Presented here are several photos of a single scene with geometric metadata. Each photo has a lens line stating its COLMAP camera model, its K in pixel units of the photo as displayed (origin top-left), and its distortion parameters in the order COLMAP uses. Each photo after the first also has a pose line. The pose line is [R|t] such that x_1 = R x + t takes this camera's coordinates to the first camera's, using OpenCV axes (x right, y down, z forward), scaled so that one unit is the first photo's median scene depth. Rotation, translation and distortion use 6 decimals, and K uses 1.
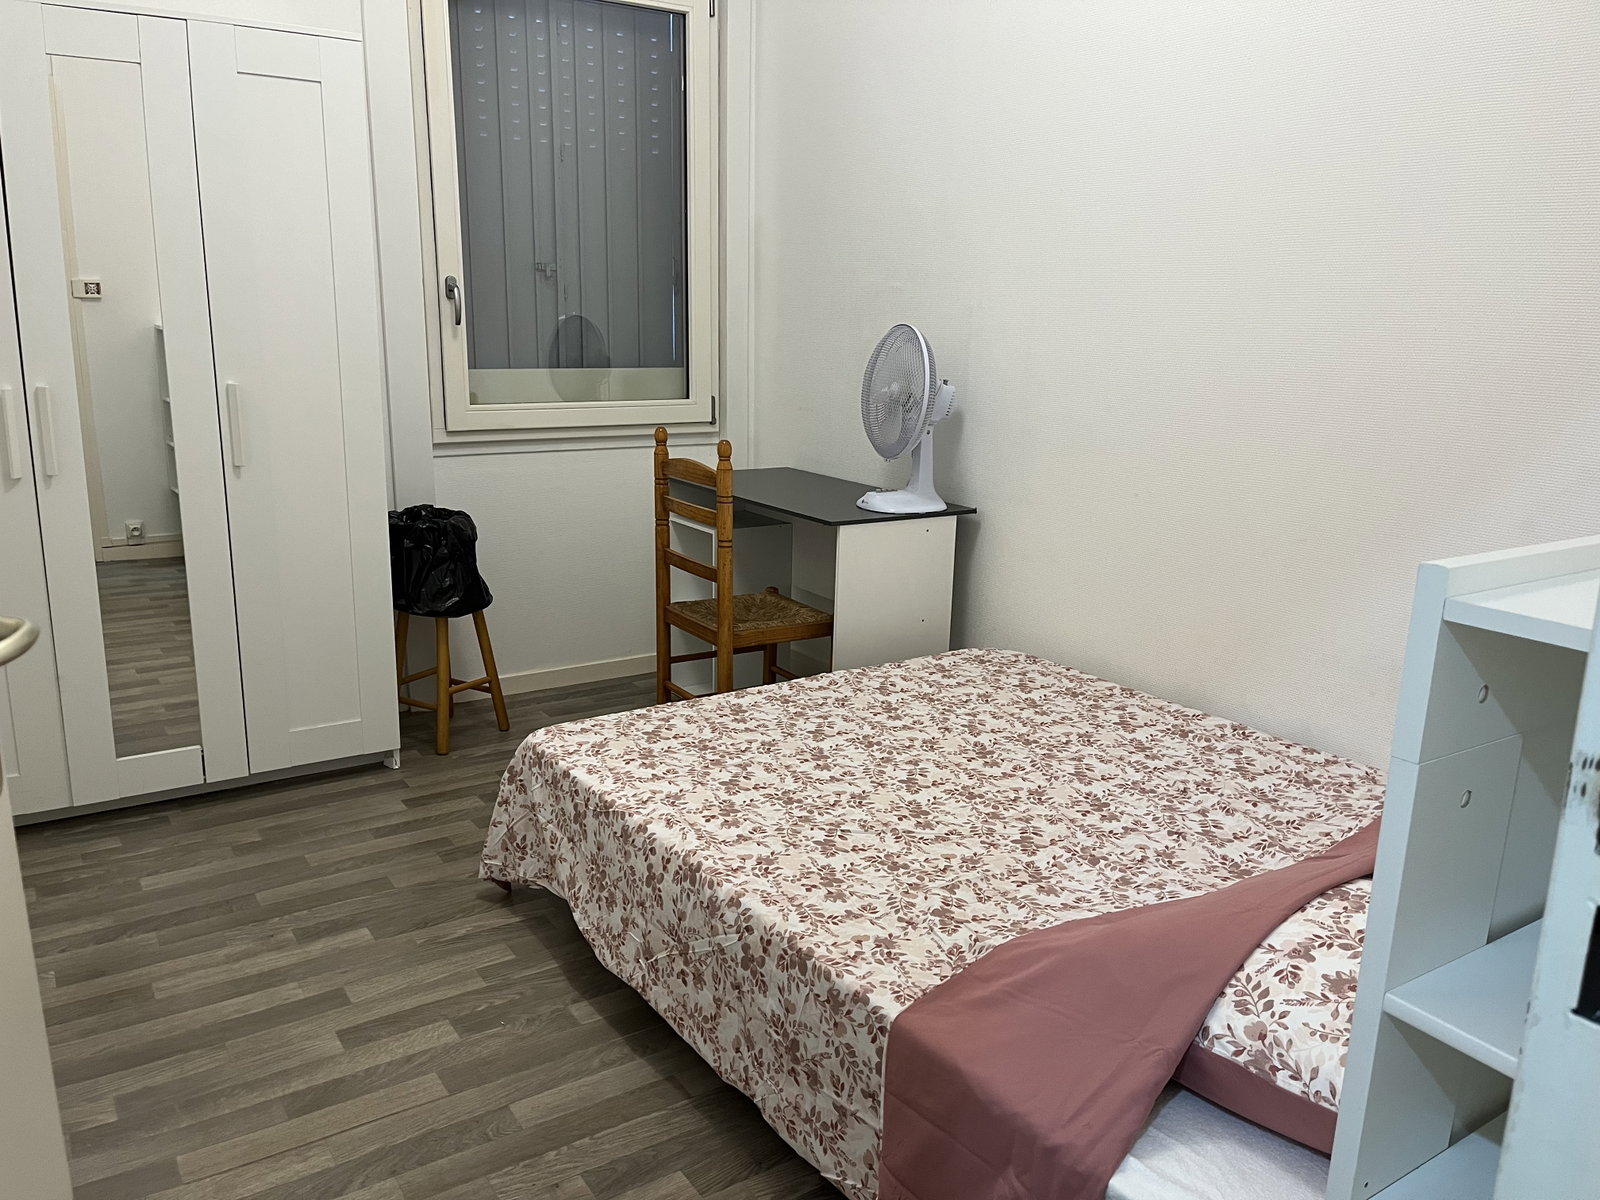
lens RADIAL K [[1203.8, 0, 800.0], [0, 1203.8, 600.0], [0, 0, 1]] dist [0.064434, -0.039595]
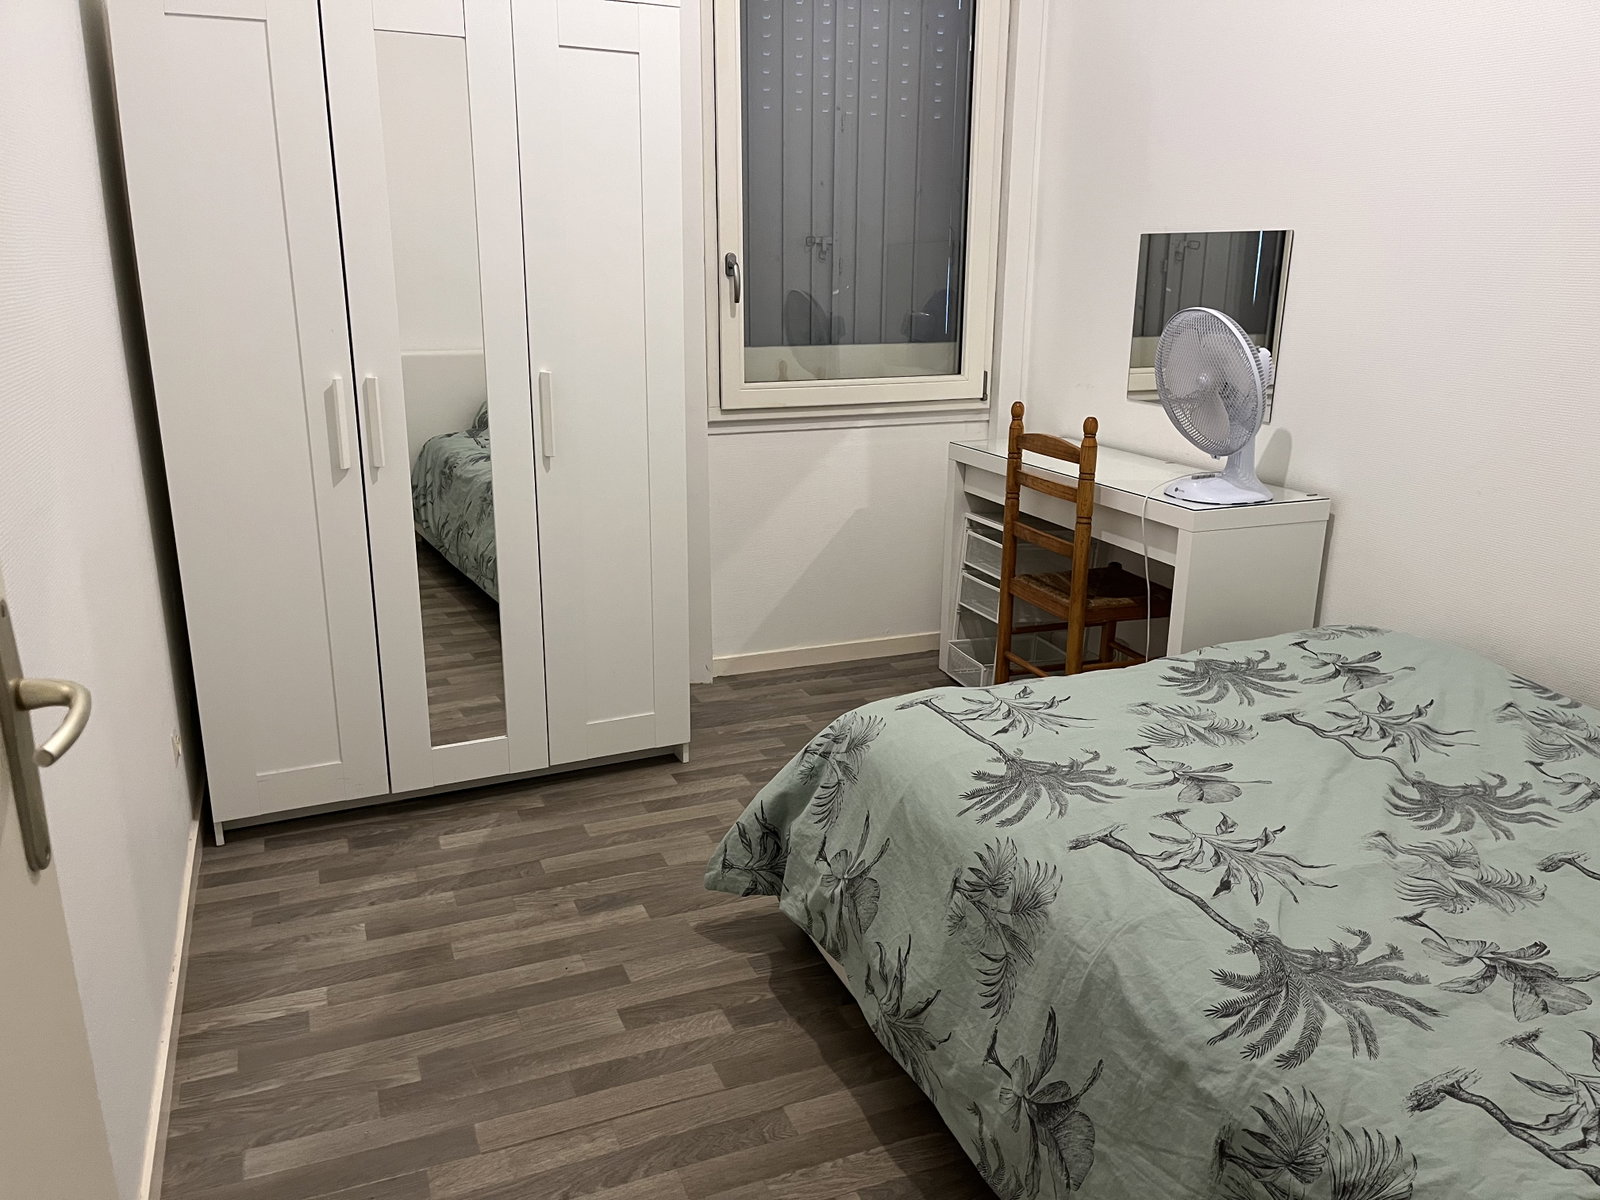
lens RADIAL K [[1163.5, 0, 800.0], [0, 1163.5, 600.0], [0, 0, 1]] dist [0.024514, -0.001172]
pose [[0.983143, 0.034699, -0.179513, -0.064117], [-0.028123, 0.998841, 0.039049, -0.027679], [0.180660, -0.033343, 0.982980, 0.078974]]
